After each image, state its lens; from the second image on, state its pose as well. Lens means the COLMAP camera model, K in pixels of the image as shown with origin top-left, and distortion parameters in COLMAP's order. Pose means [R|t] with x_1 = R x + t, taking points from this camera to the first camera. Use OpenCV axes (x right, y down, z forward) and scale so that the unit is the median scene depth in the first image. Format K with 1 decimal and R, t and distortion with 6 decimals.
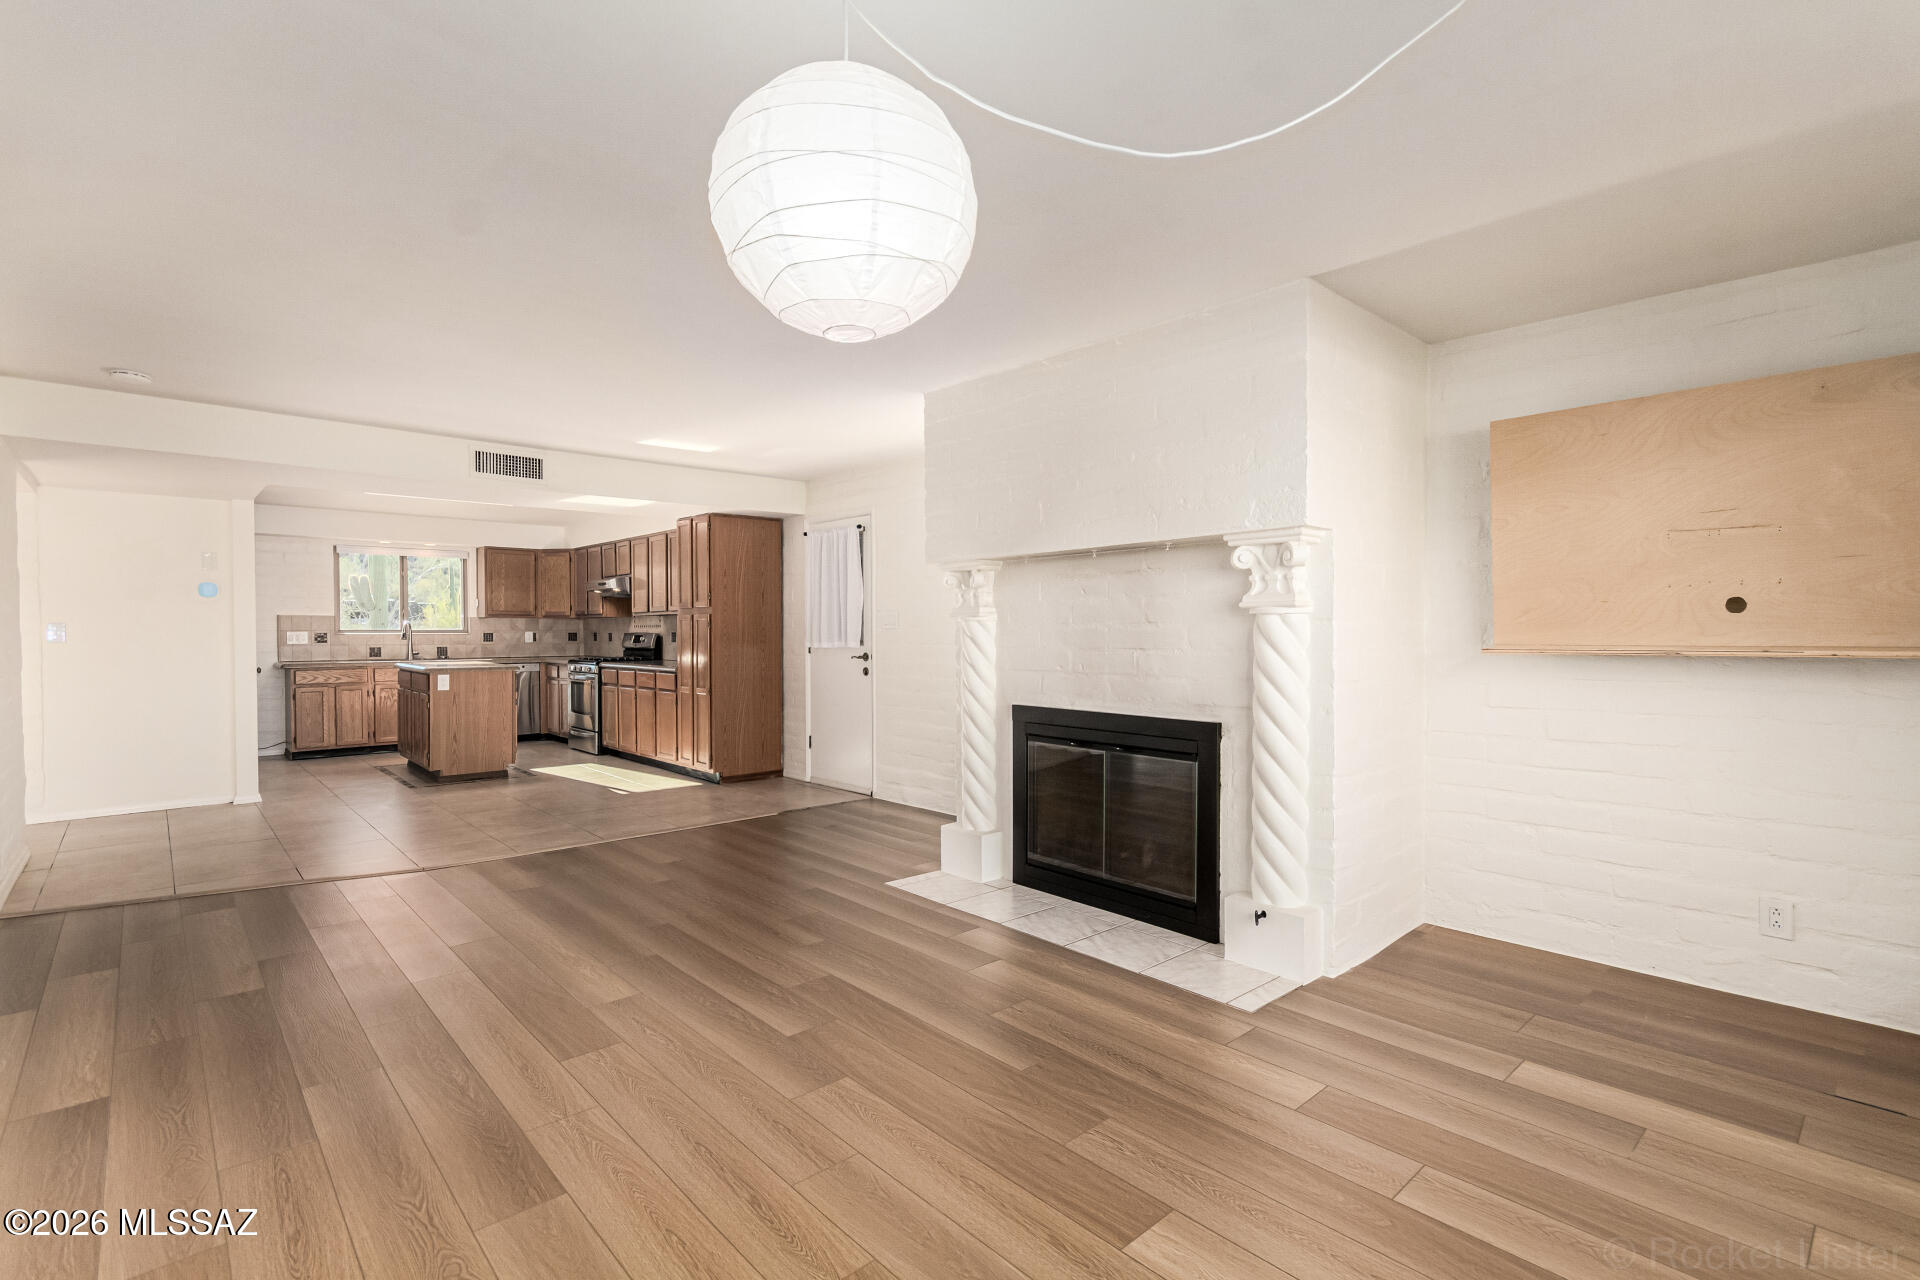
lens RADIAL K [[886.1, 0, 961.8], [0, 886.1, 632.0], [0, 0, 1]] dist [-0.001412, -0.000355]
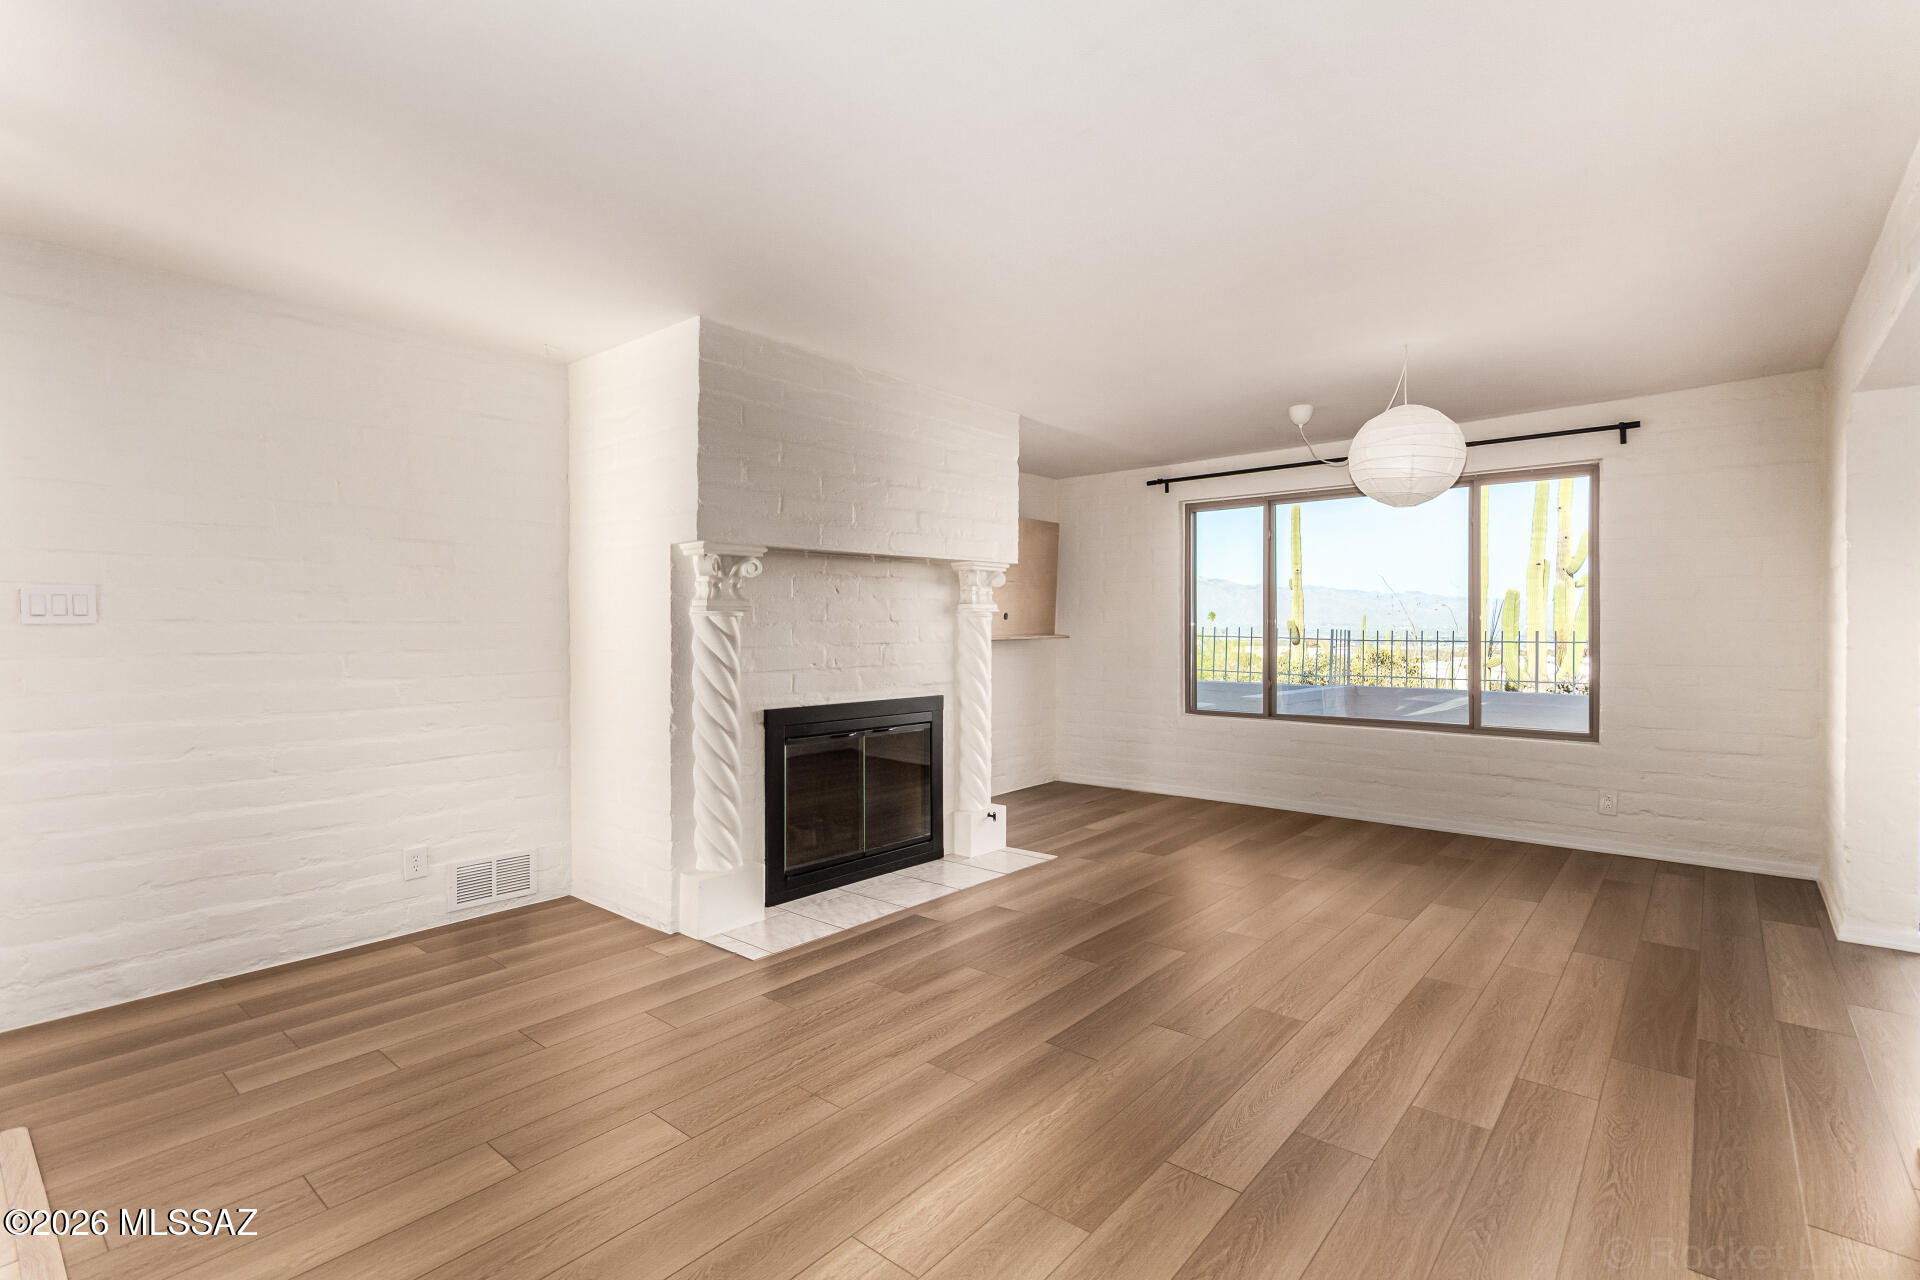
lens RADIAL K [[872.7, 0, 998.0], [0, 872.7, 634.9], [0, 0, 1]] dist [-0.003009, -0.001118]
pose [[-0.135298, -0.007474, 0.990777, -0.850217], [0.005867, 0.999948, 0.008345, -0.000885], [-0.990788, 0.006942, -0.135248, 0.883441]]
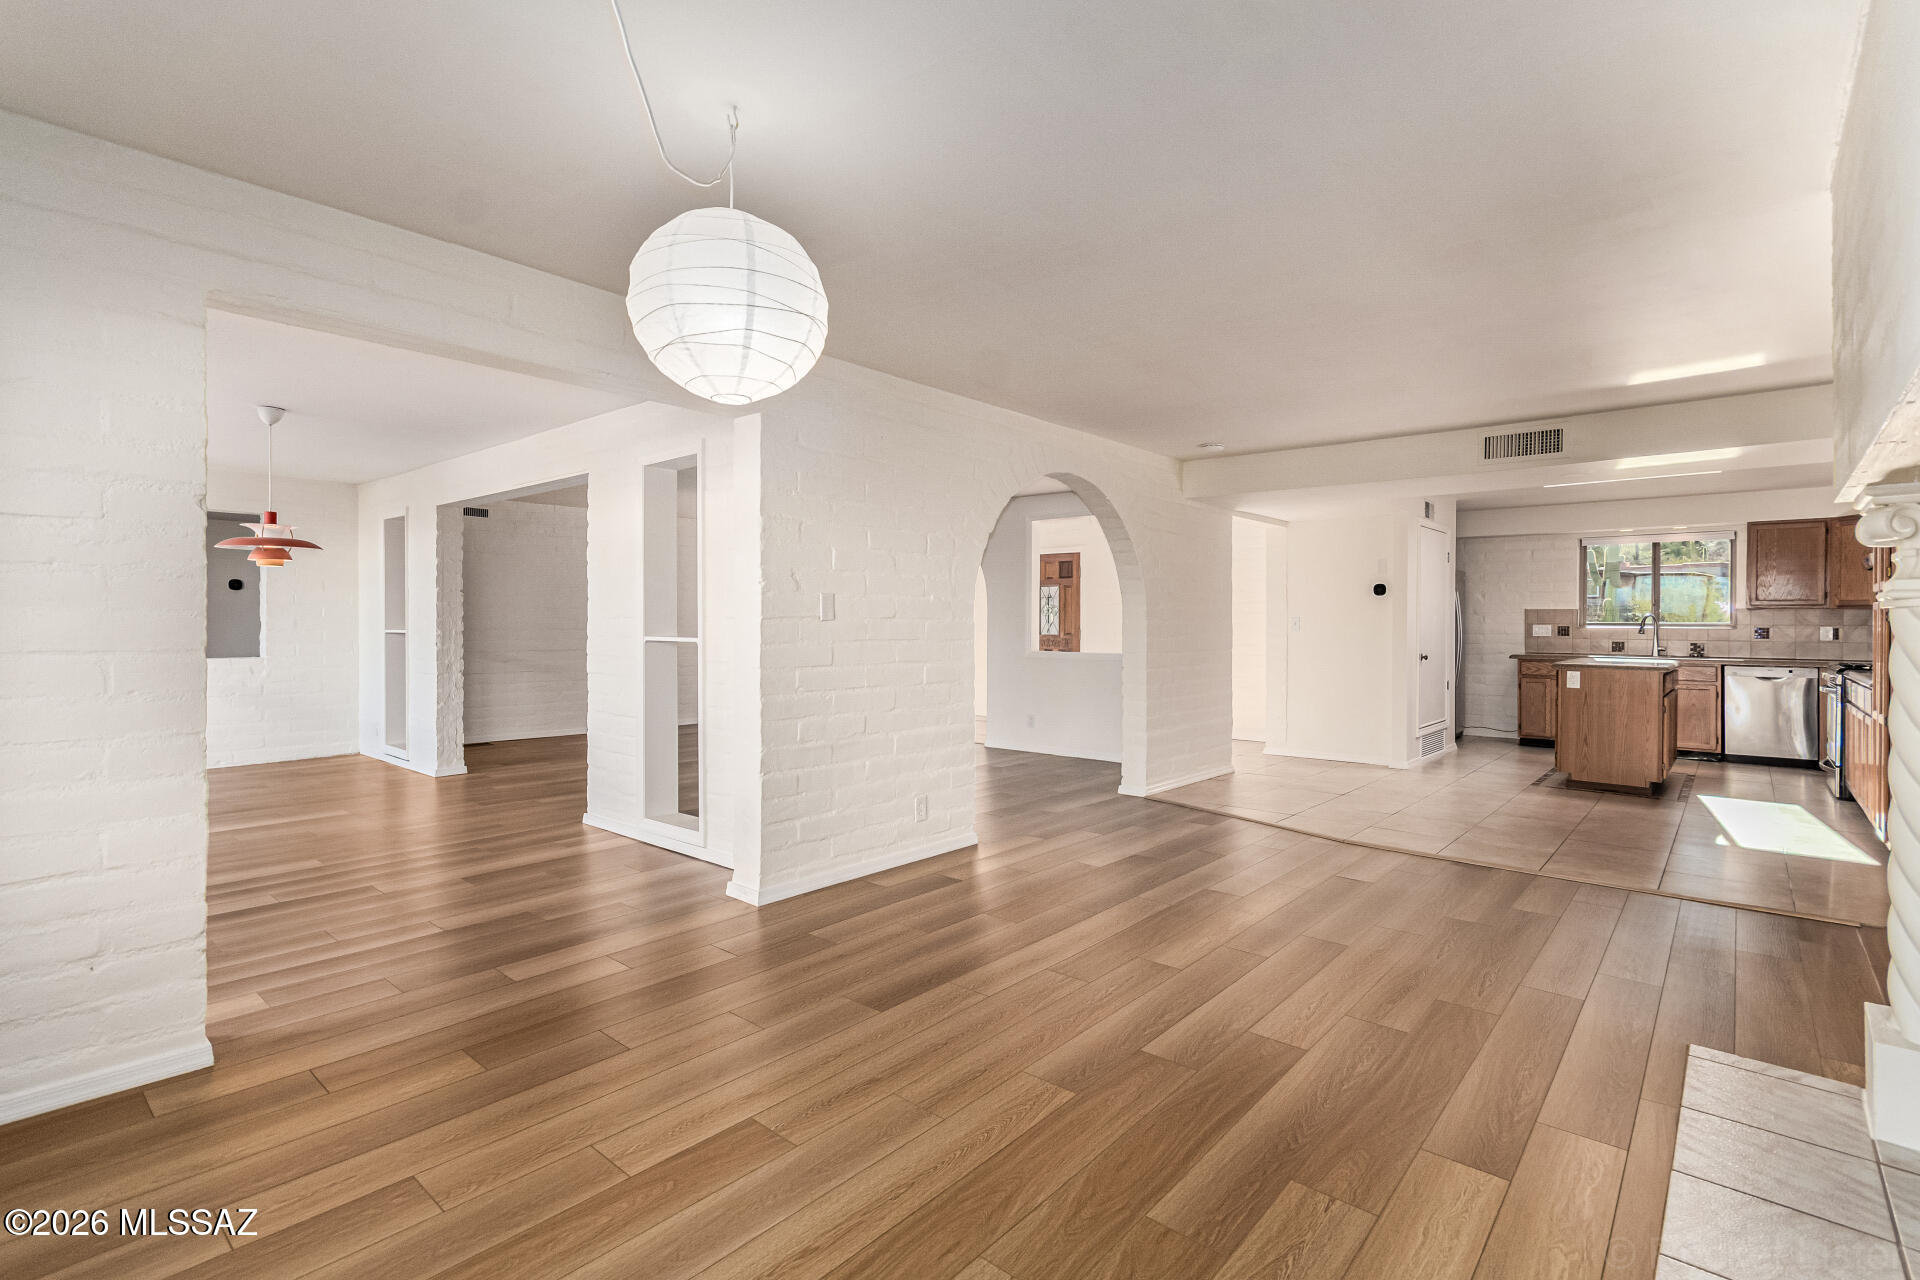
lens RADIAL K [[887.2, 0, 981.6], [0, 887.2, 633.0], [0, 0, 1]] dist [-0.012064, -0.000198]
pose [[0.117181, 0.016855, -0.992968, 0.443231], [-0.008704, 0.999835, 0.015945, -0.002846], [0.993072, 0.006775, 0.117308, 0.441364]]
